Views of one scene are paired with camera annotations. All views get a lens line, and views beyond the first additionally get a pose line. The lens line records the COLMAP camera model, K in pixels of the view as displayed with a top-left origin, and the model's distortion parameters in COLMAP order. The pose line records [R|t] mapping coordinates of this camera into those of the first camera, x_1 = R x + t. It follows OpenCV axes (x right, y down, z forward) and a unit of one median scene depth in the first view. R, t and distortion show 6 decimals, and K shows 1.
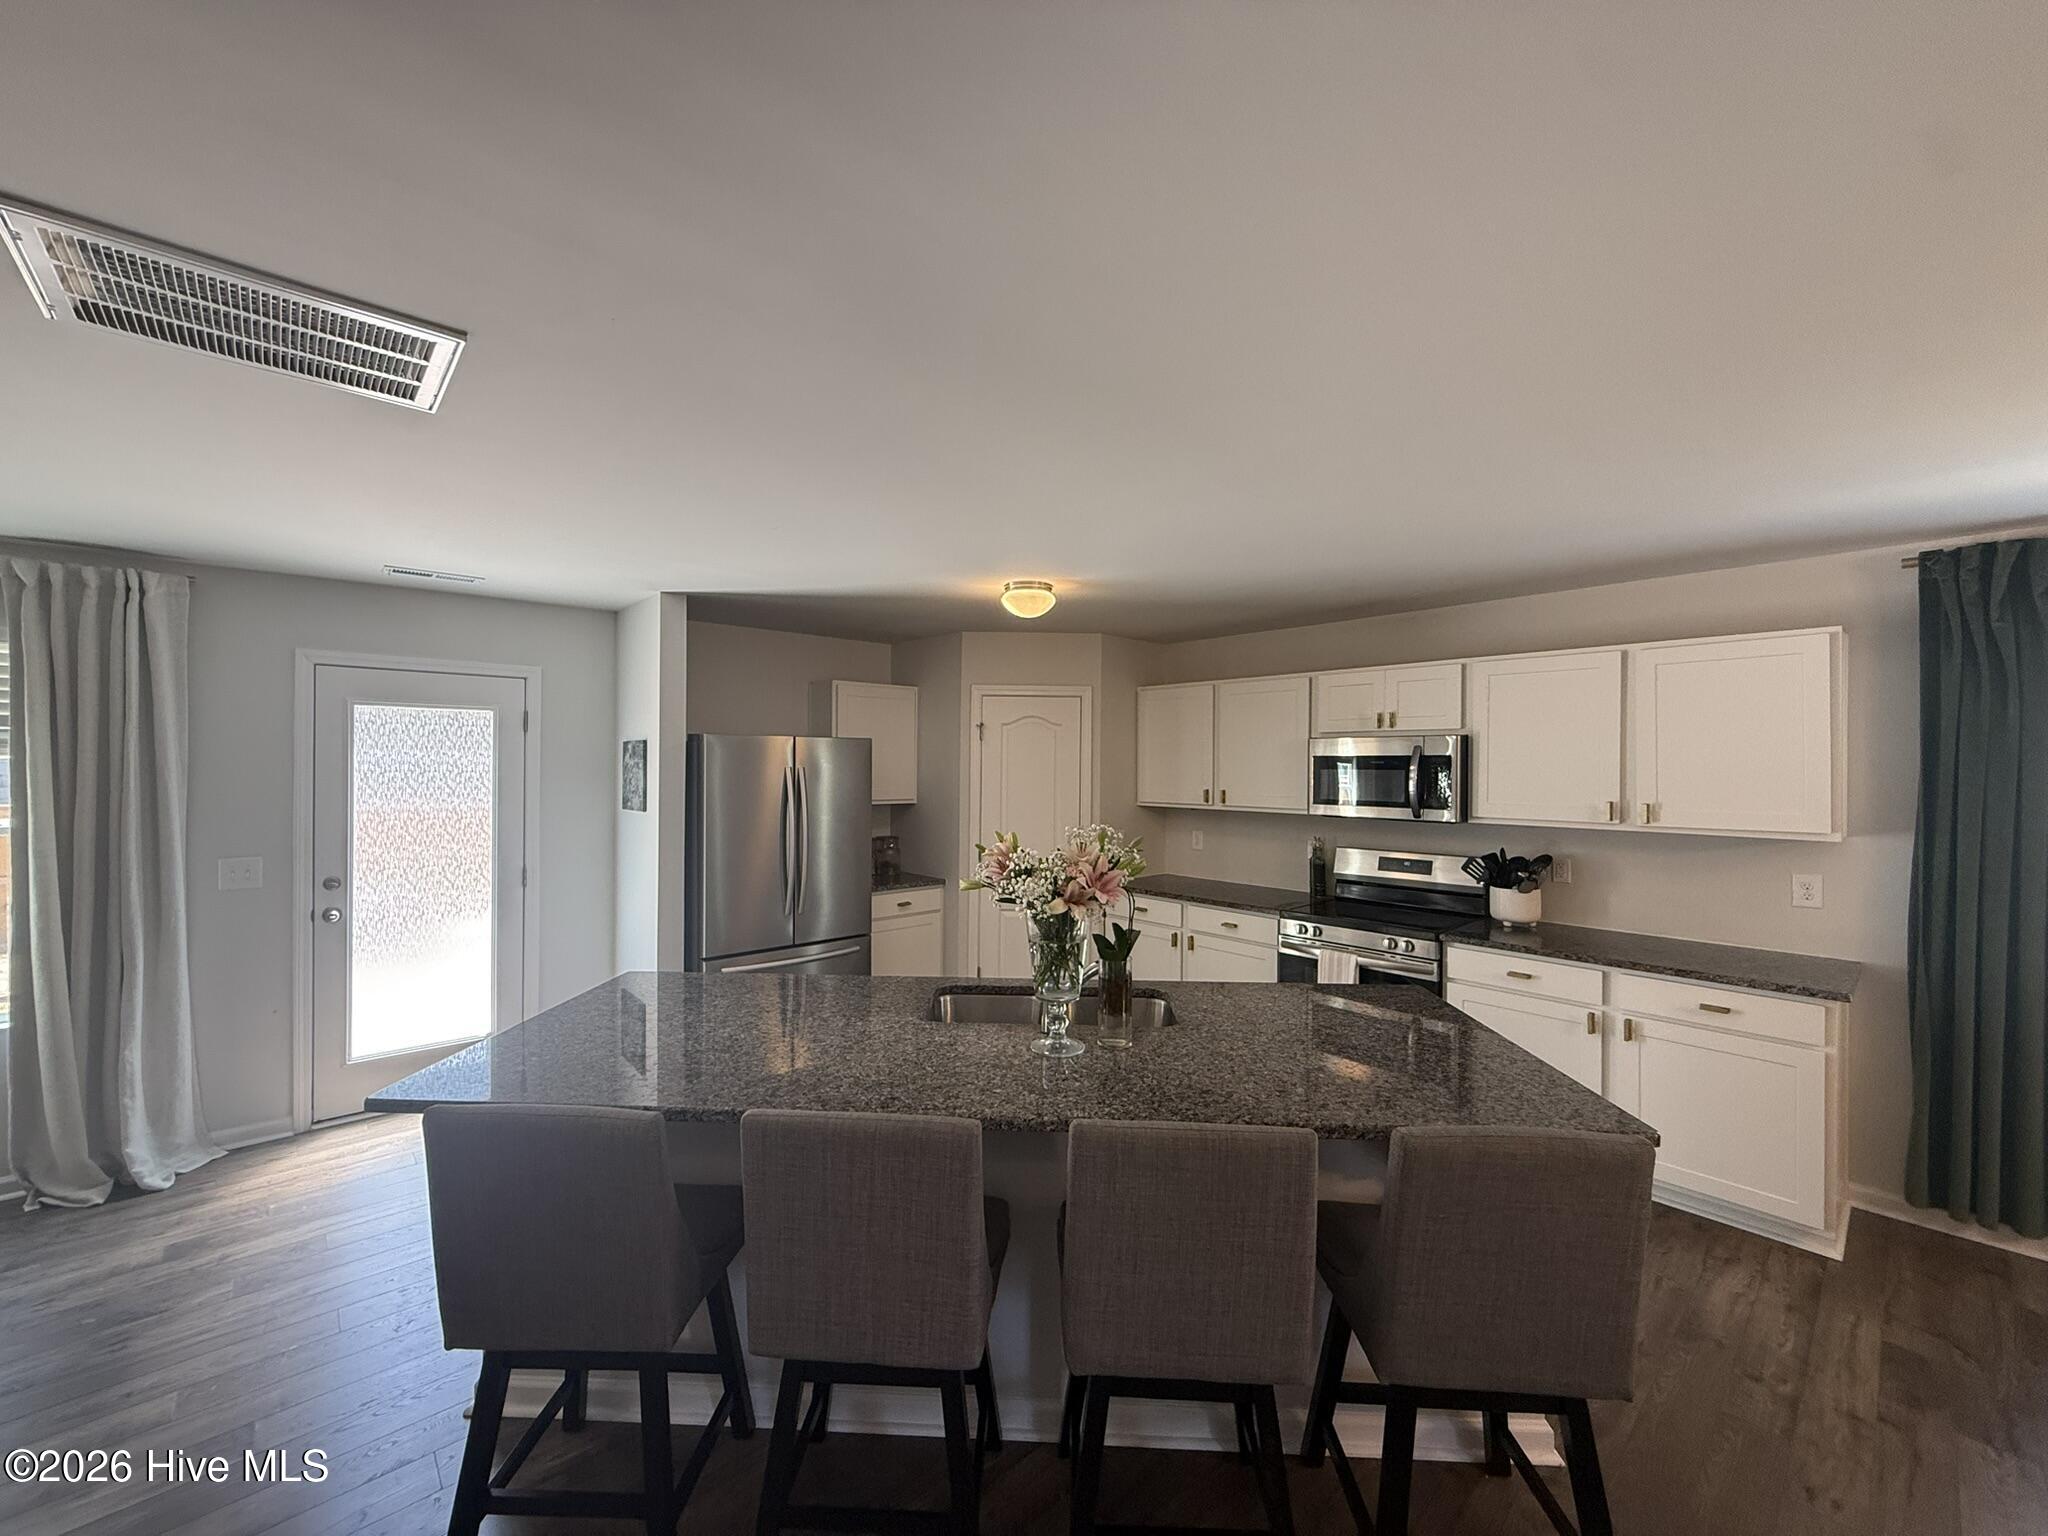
lens RADIAL K [[816.0, 0, 1023.3], [0, 816.0, 767.2], [0, 0, 1]] dist [0.001809, -0.000730]
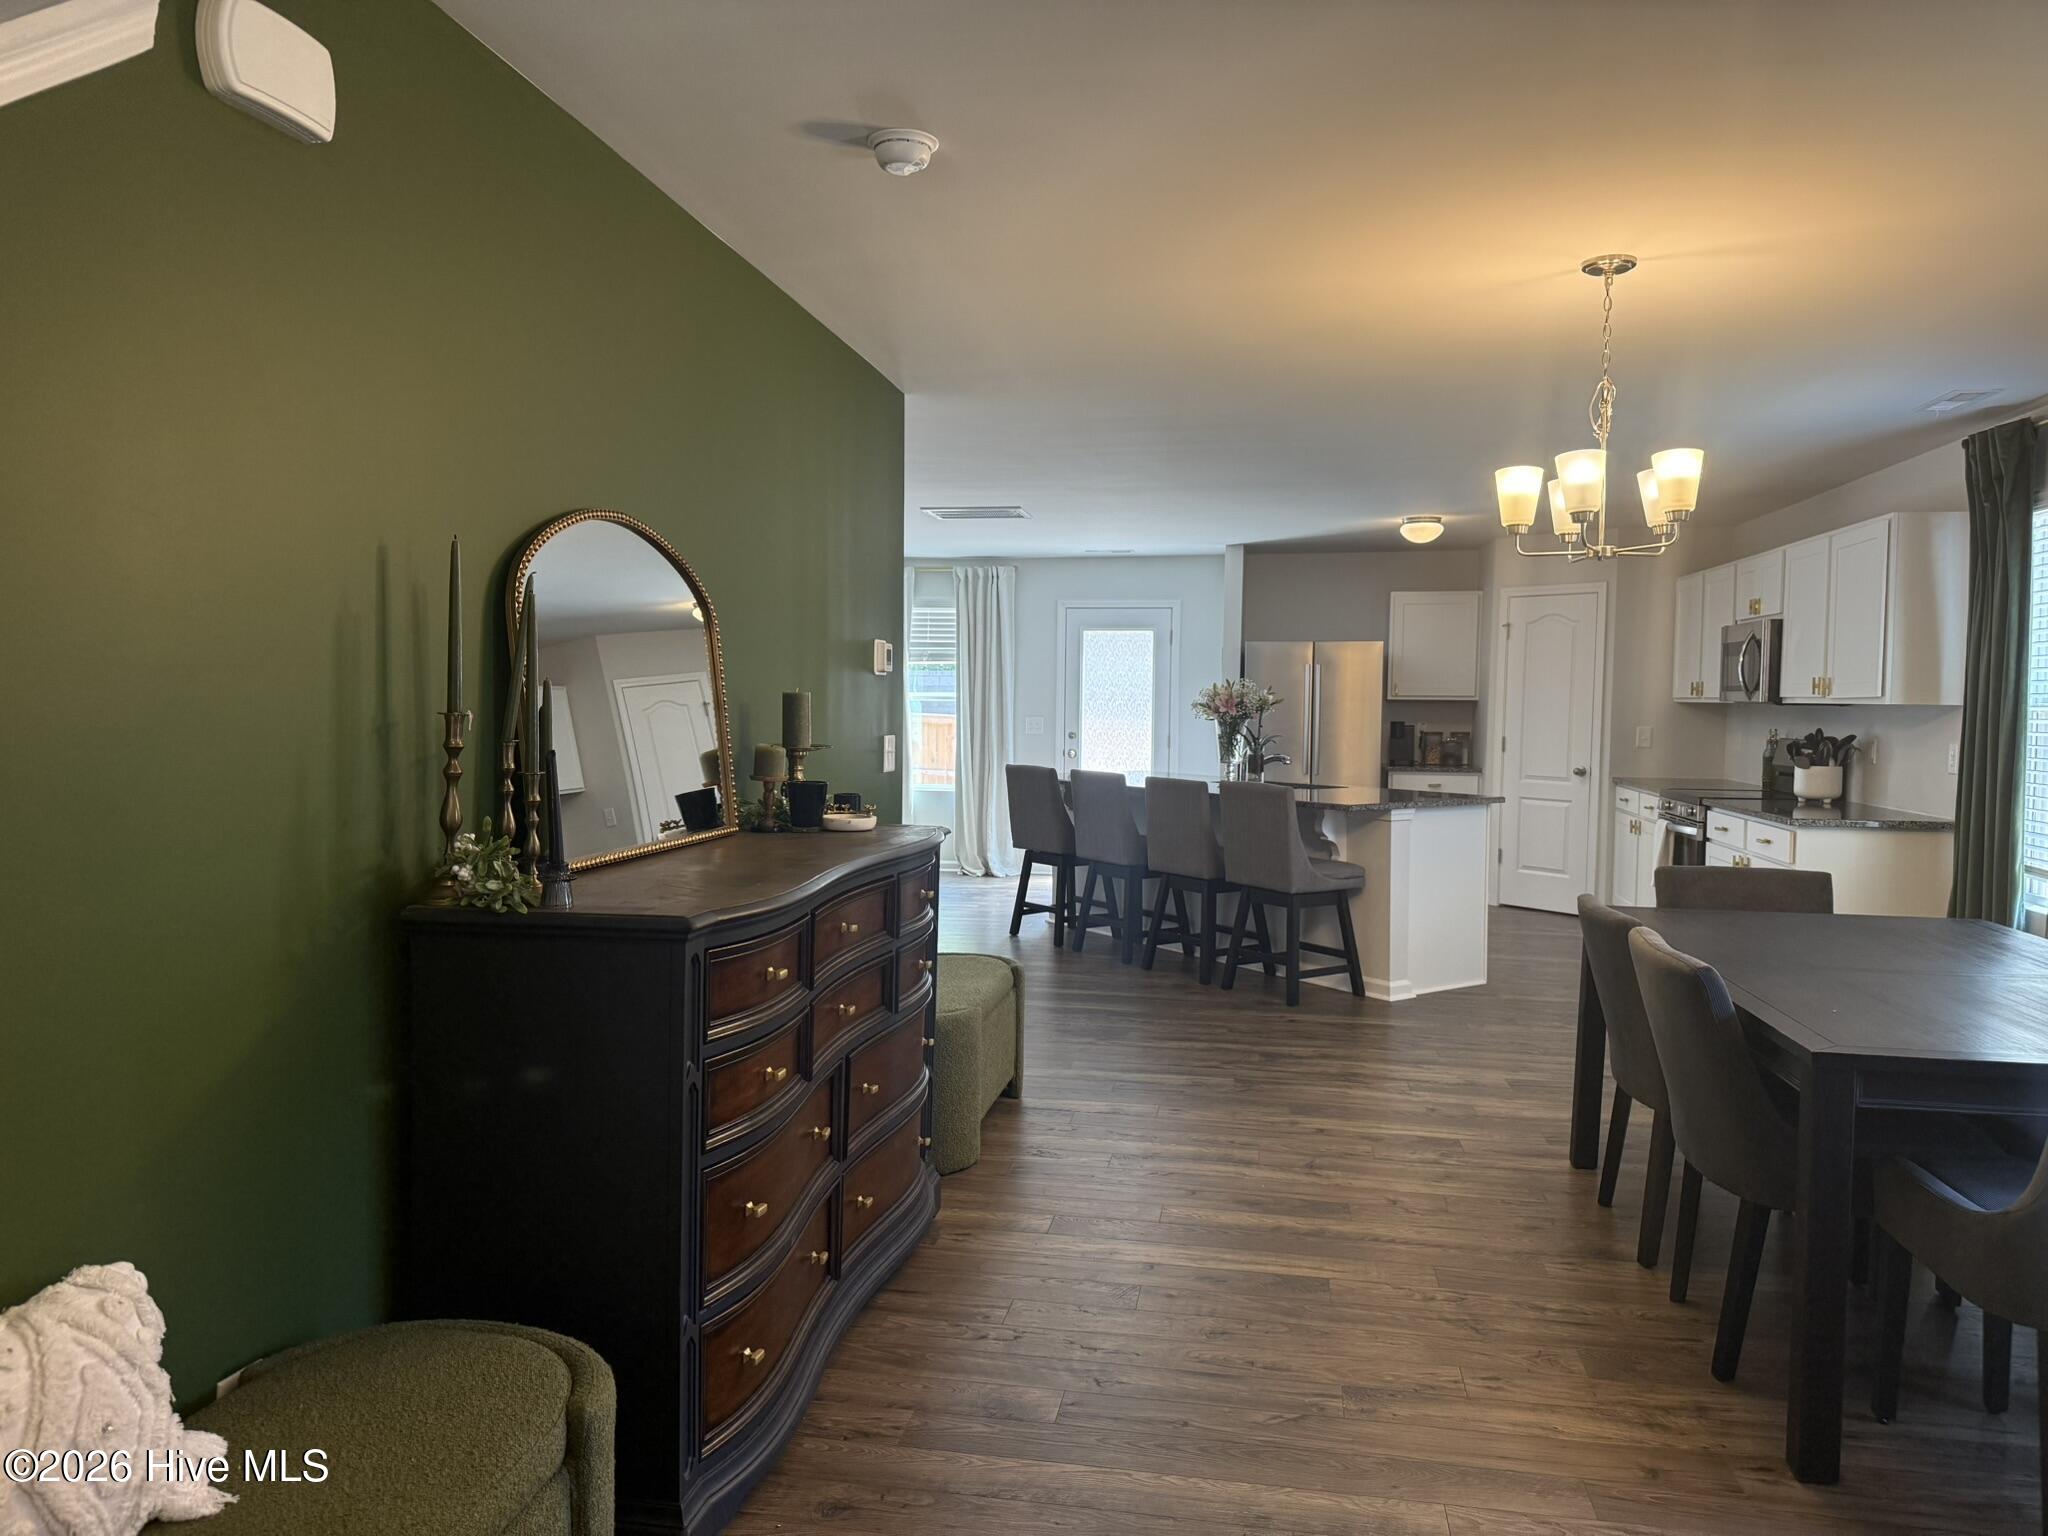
lens RADIAL K [[1444.7, 0, 1021.3], [0, 1444.7, 773.4], [0, 0, 1]] dist [0.040852, -0.051007]
pose [[0.612757, 0.041056, -0.789205, 1.508067], [-0.006906, 0.998890, 0.046602, 0.082613], [0.790242, -0.023105, 0.612360, -0.959168]]
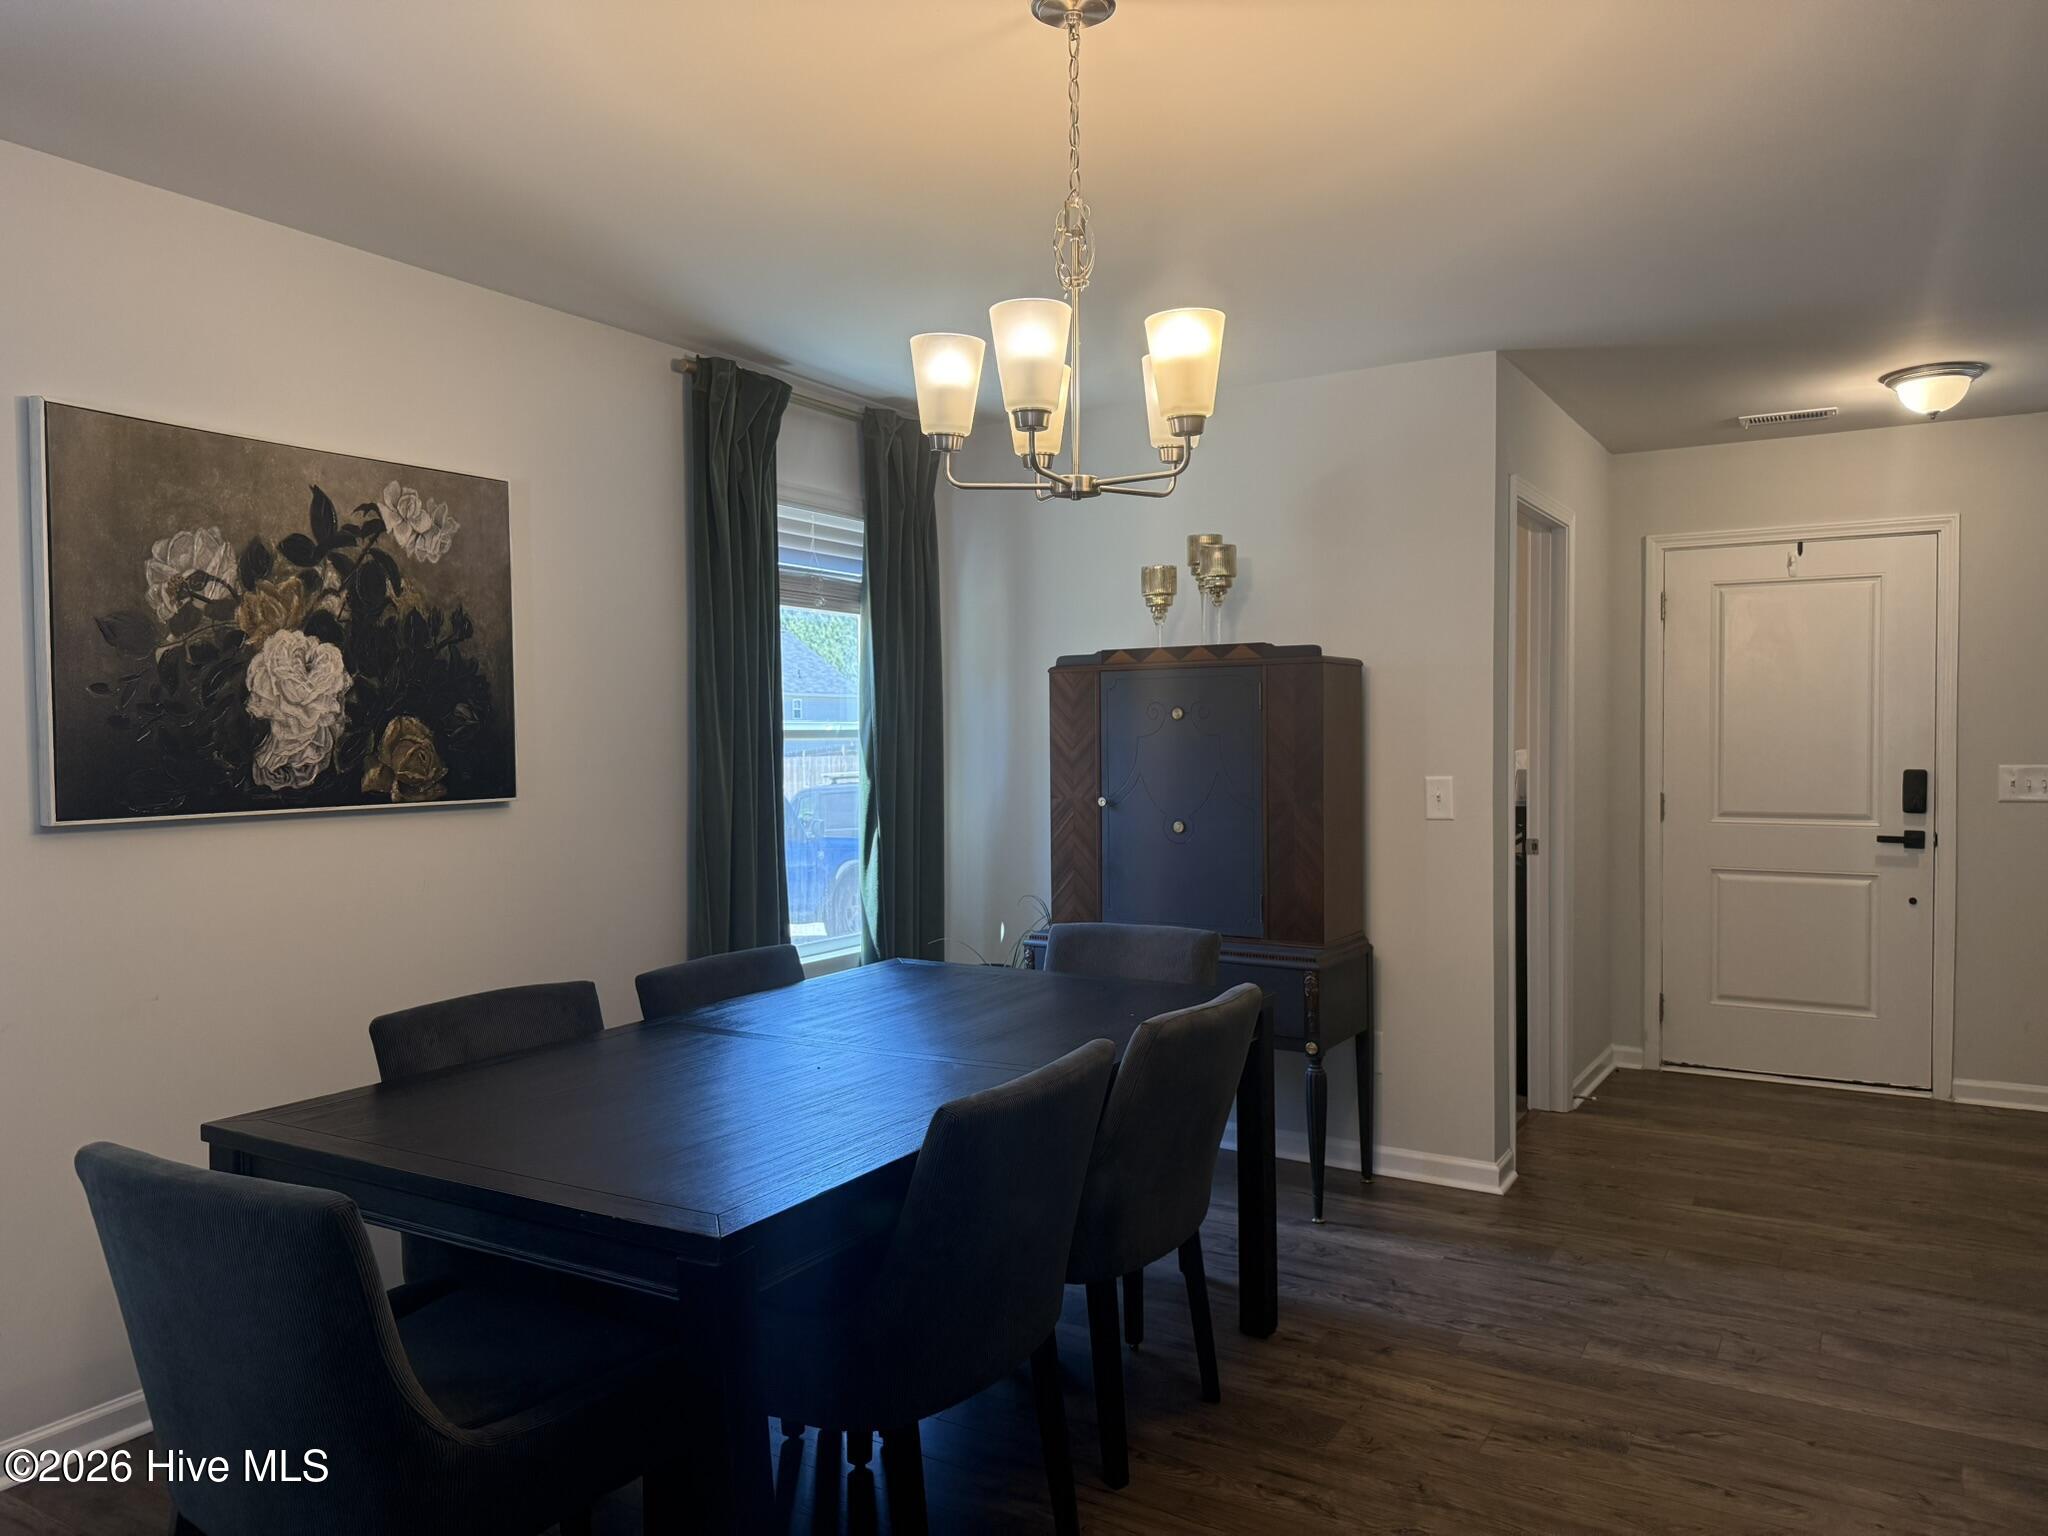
lens RADIAL K [[1444.7, 0, 1018.9], [0, 1444.7, 767.9], [0, 0, 1]] dist [0.040852, -0.051007]
pose [[-0.287595, -0.023826, 0.957456, 0.367680], [0.006264, 0.999622, 0.026757, 0.077230], [-0.957732, 0.013693, -0.287337, 0.183306]]
